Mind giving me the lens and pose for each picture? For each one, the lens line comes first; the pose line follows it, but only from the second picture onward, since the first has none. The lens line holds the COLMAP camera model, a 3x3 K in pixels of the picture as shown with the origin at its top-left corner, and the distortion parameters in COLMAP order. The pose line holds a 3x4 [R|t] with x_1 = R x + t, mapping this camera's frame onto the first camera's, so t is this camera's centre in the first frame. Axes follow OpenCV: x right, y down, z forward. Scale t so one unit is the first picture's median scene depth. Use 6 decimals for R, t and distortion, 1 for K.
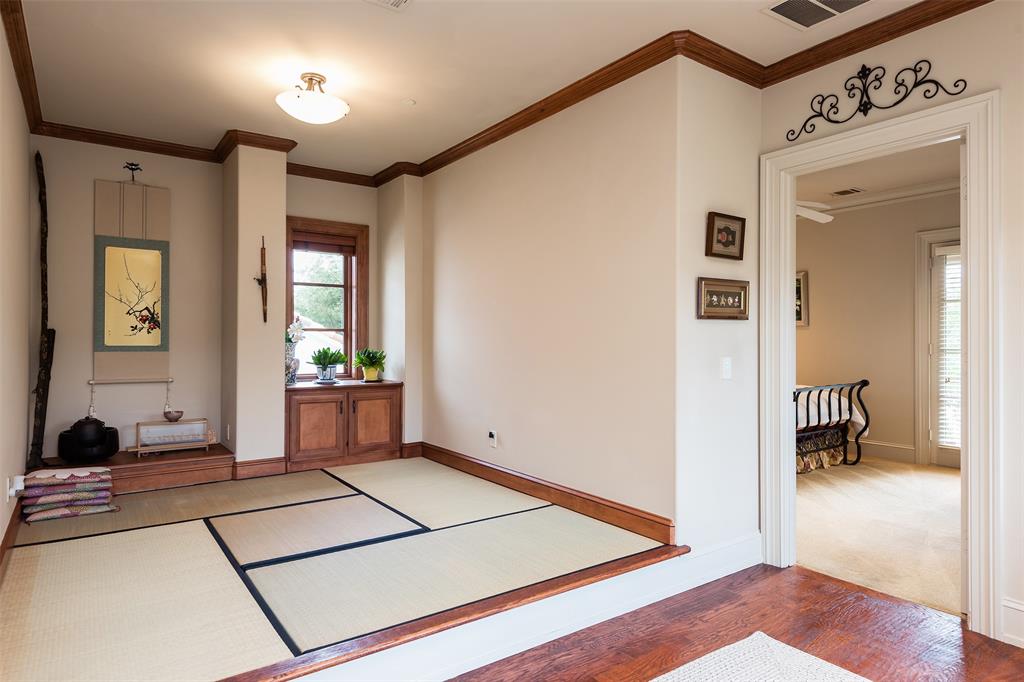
lens RADIAL K [[607.1, 0, 490.6], [0, 607.1, 336.7], [0, 0, 1]] dist [-0.001973, 0.001358]
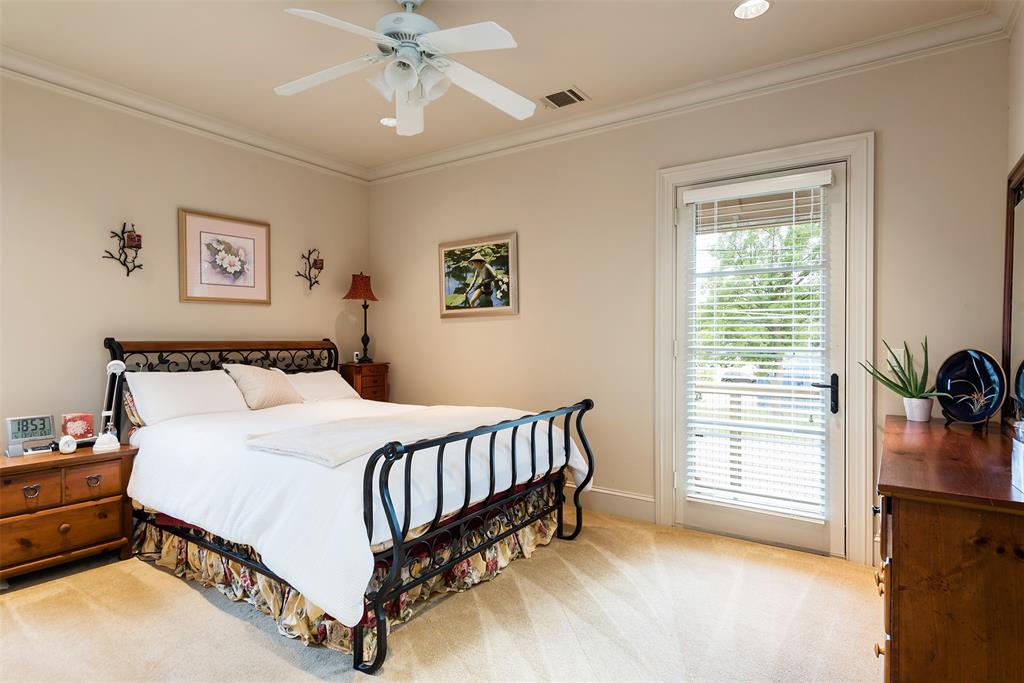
lens RADIAL K [[553.5, 0, 510.3], [0, 553.5, 337.1], [0, 0, 1]] dist [0.027161, 0.000049]
pose [[0.926712, 0.000244, 0.375773, 0.328699], [-0.001670, 0.999993, 0.003469, 0.006620], [-0.375770, -0.003842, 0.926705, 0.502839]]
